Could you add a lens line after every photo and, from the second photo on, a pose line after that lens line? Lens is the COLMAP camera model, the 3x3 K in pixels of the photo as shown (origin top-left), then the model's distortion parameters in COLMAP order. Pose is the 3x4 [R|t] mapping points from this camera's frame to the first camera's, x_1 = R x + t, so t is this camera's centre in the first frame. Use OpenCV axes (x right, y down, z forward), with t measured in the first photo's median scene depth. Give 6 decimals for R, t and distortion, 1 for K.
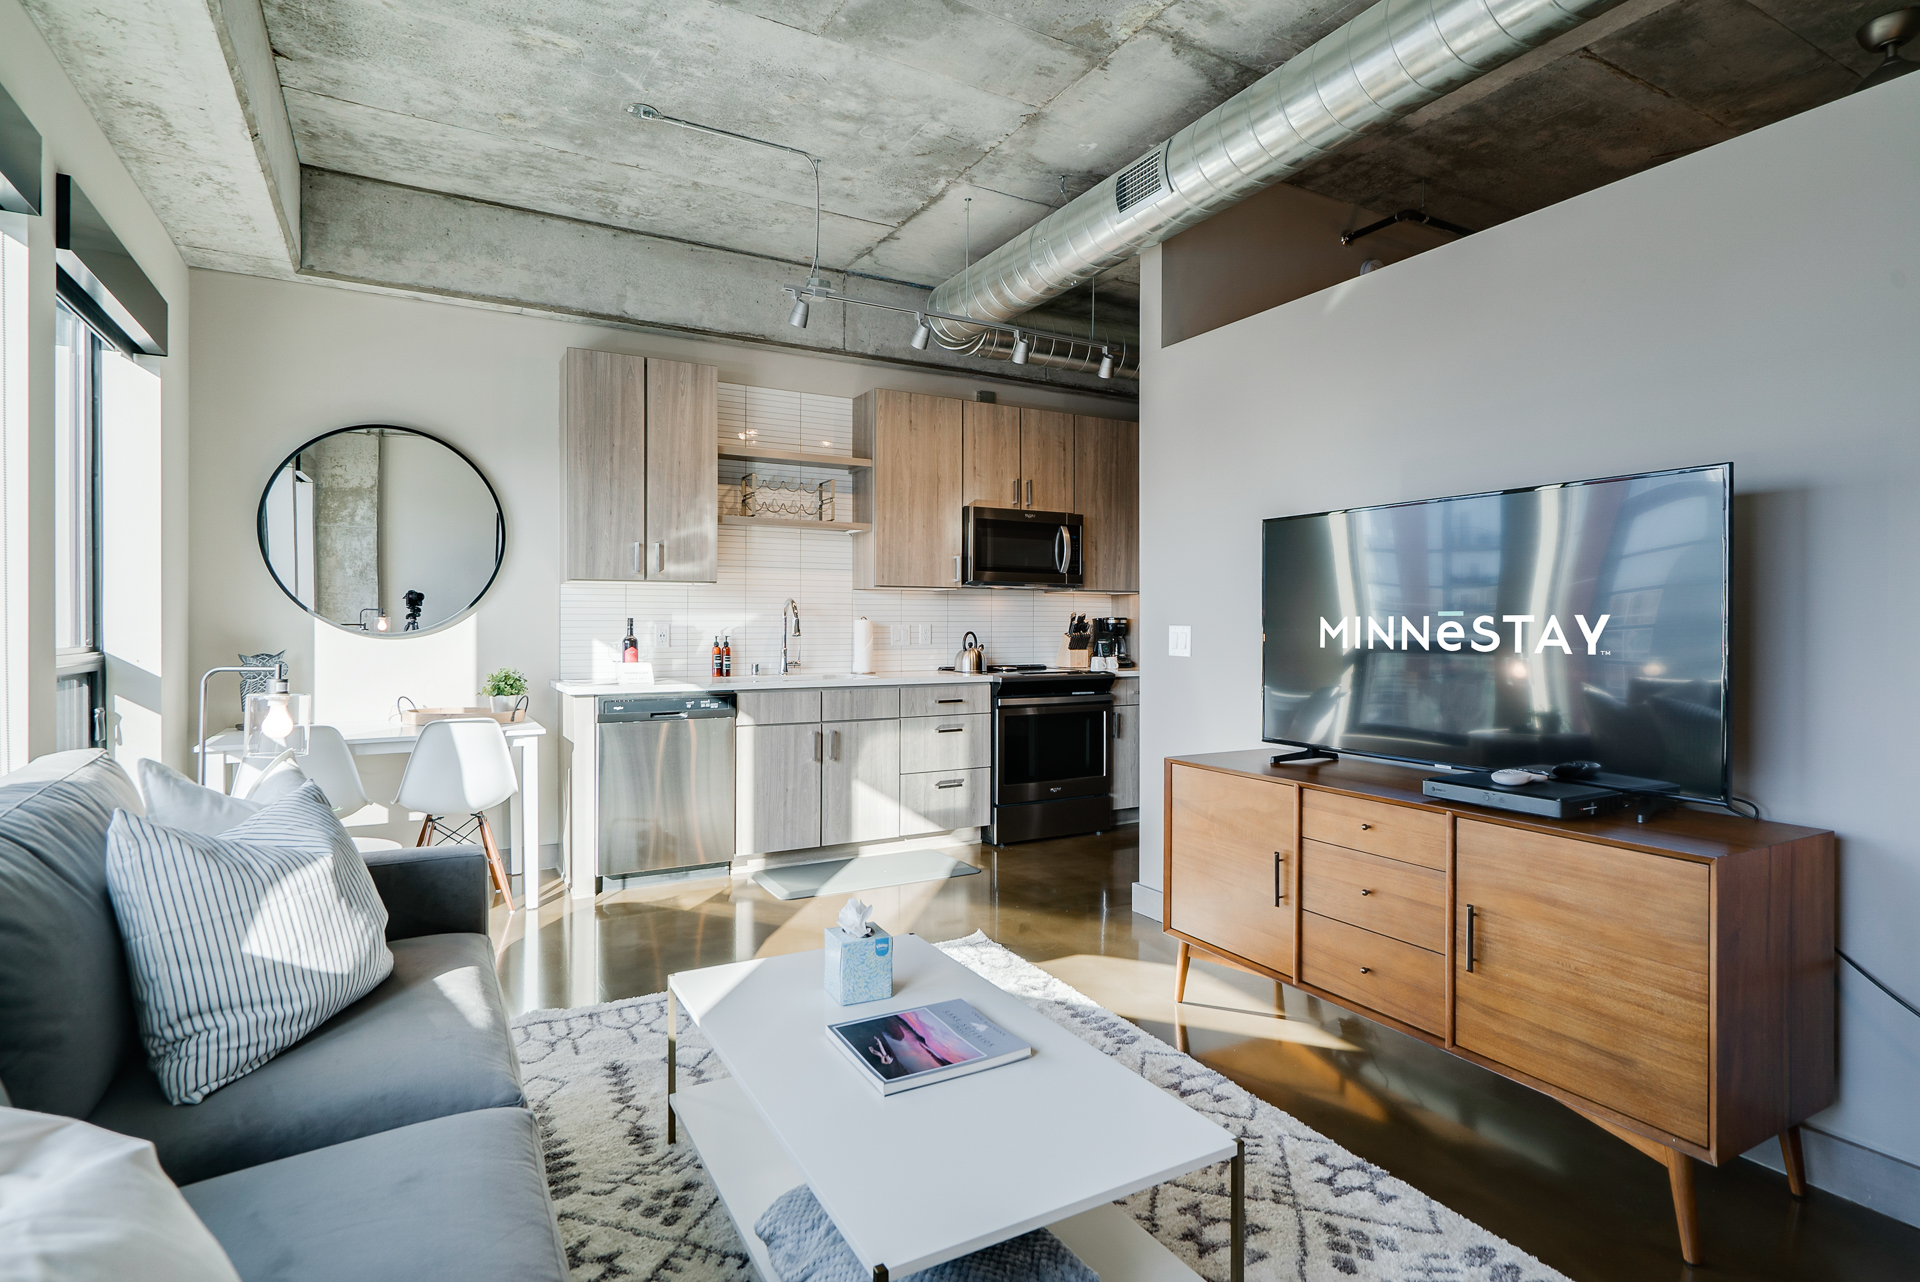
lens RADIAL K [[982.4, 0, 972.4], [0, 982.4, 624.7], [0, 0, 1]] dist [-0.001145, 0.000772]
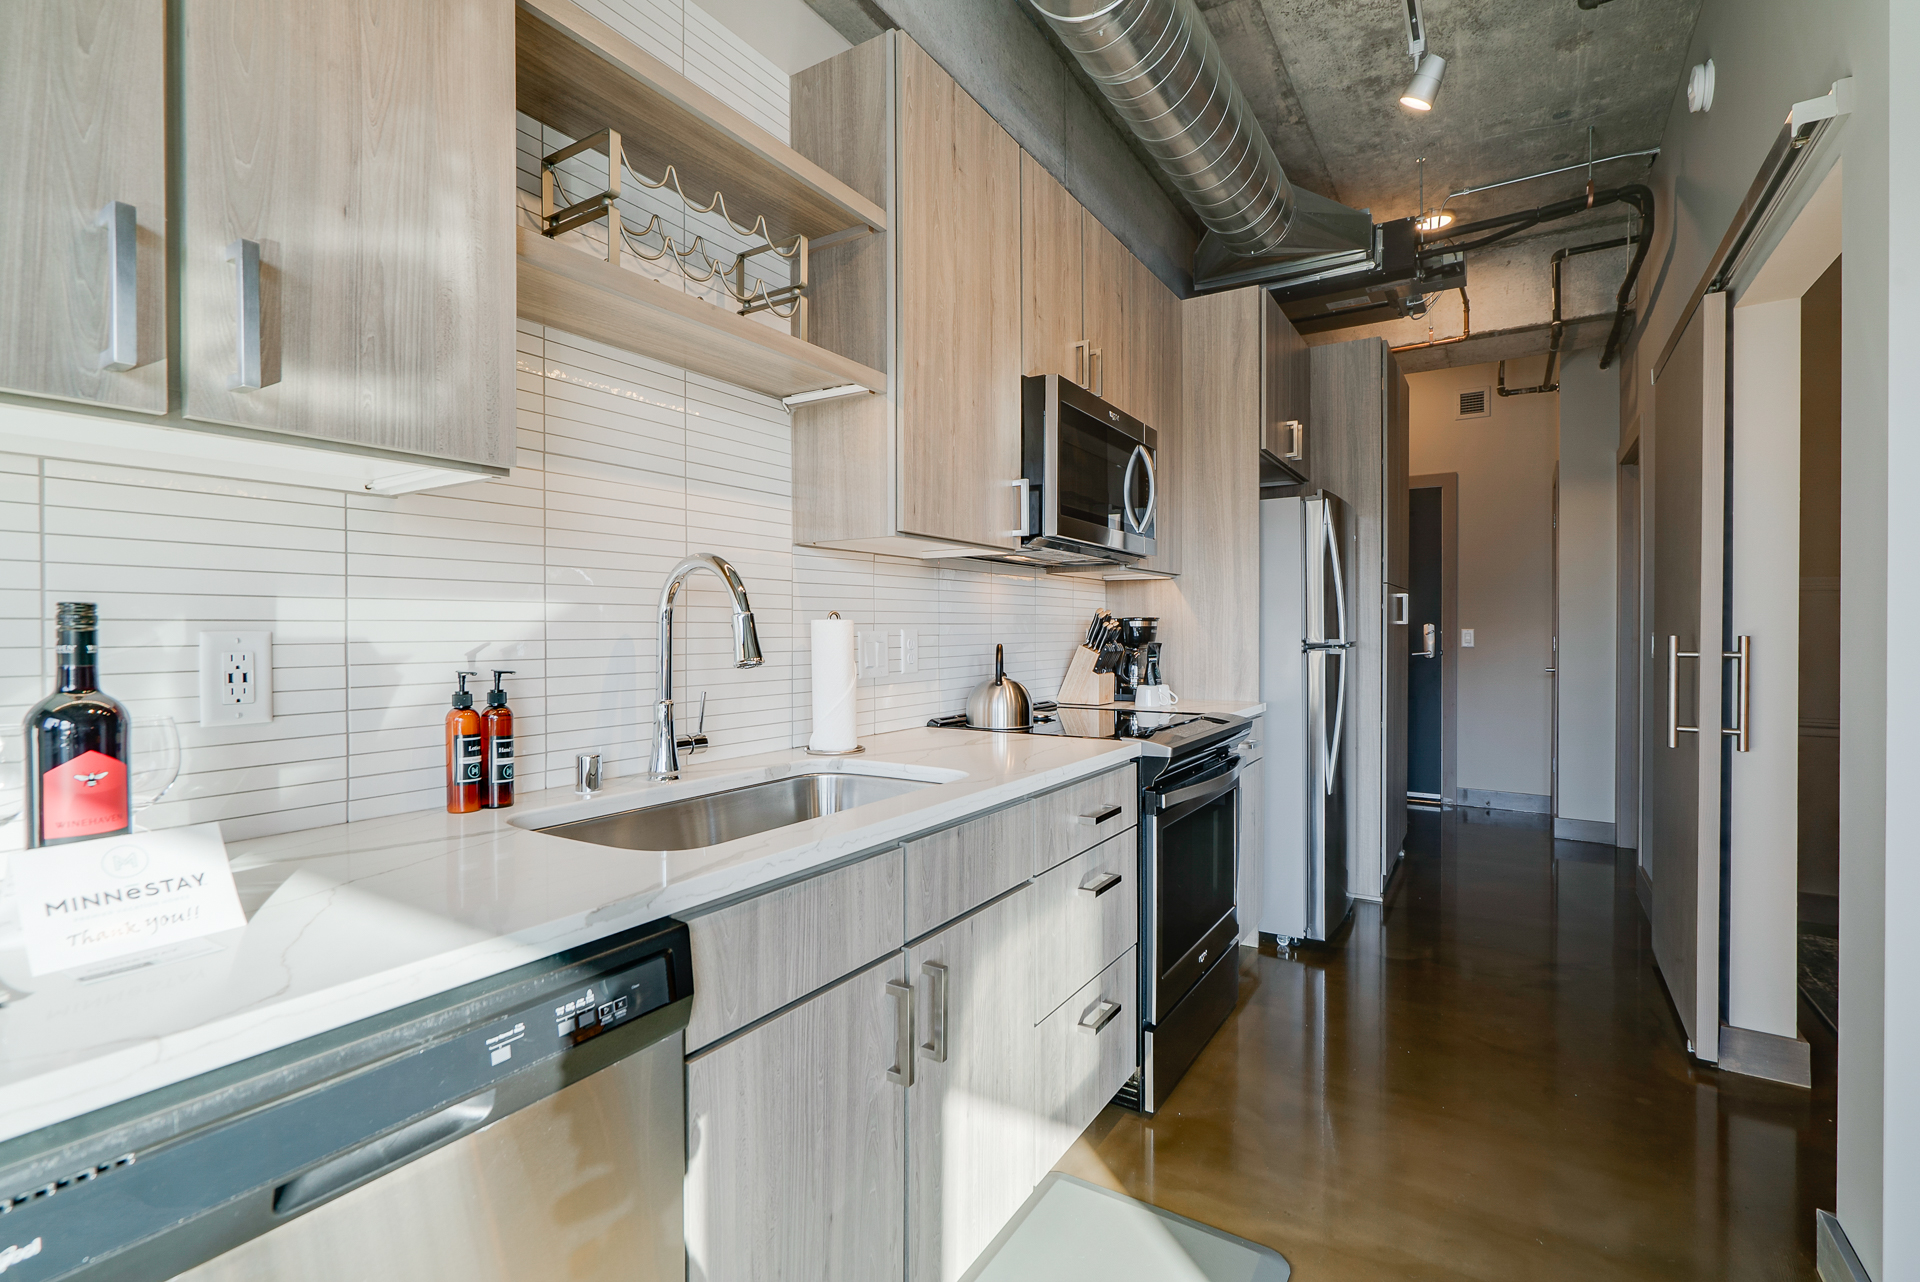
lens RADIAL K [[875.6, 0, 949.1], [0, 875.6, 637.0], [0, 0, 1]] dist [-0.005211, 0.001690]
pose [[0.885564, -0.007722, 0.464453, -0.273734], [0.003464, 0.999944, 0.010021, -0.001256], [-0.464505, -0.007266, 0.885541, 0.761215]]
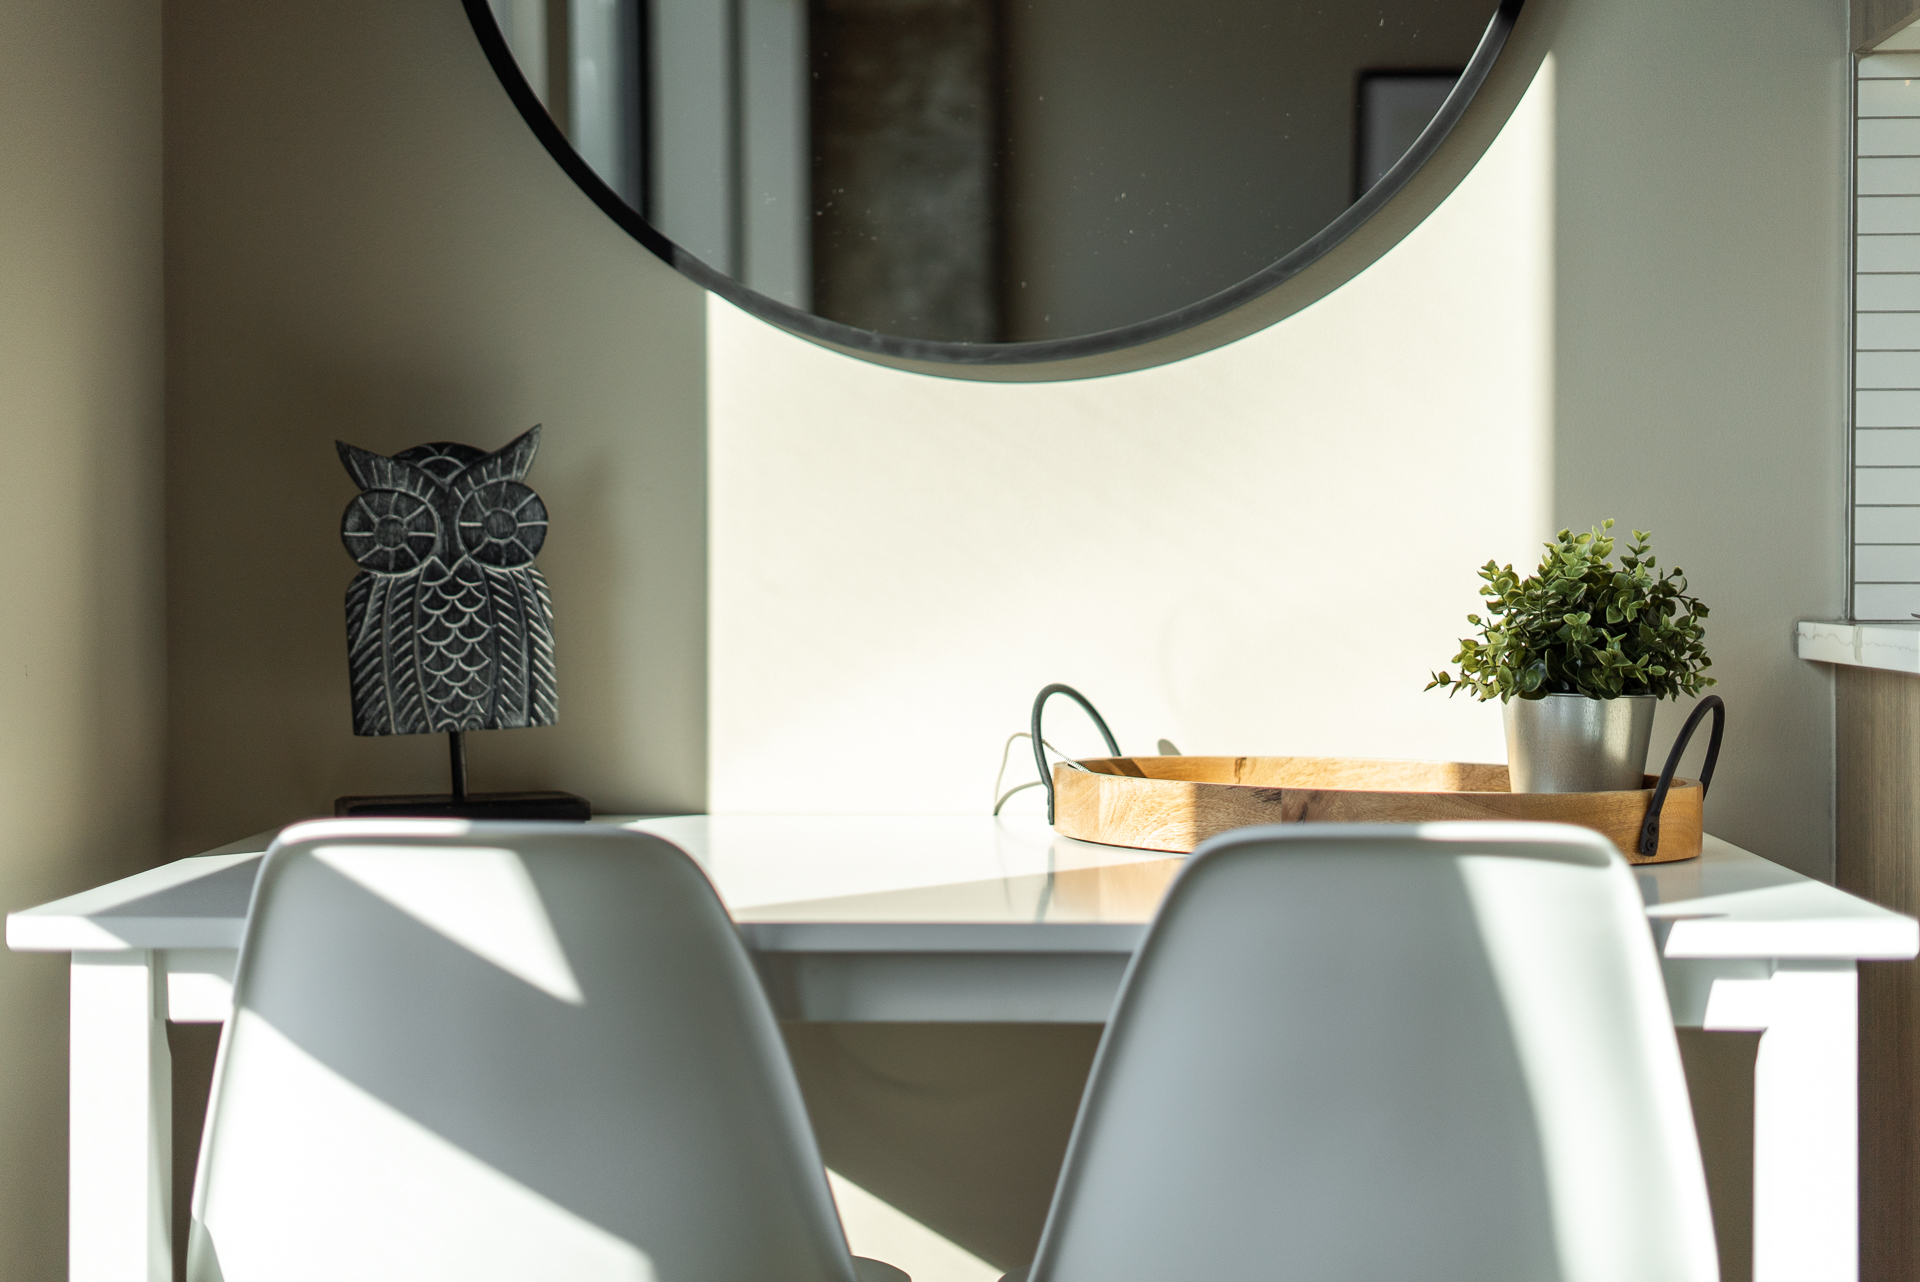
lens RADIAL K [[2981.9, 0, 962.5], [0, 2981.9, 639.9], [0, 0, 1]] dist [-0.138547, 0.000000]
pose [[0.846071, 0.013126, -0.532908, -0.281980], [-0.002123, 0.999772, 0.021254, 0.048808], [0.533066, -0.016851, 0.845906, 0.489117]]
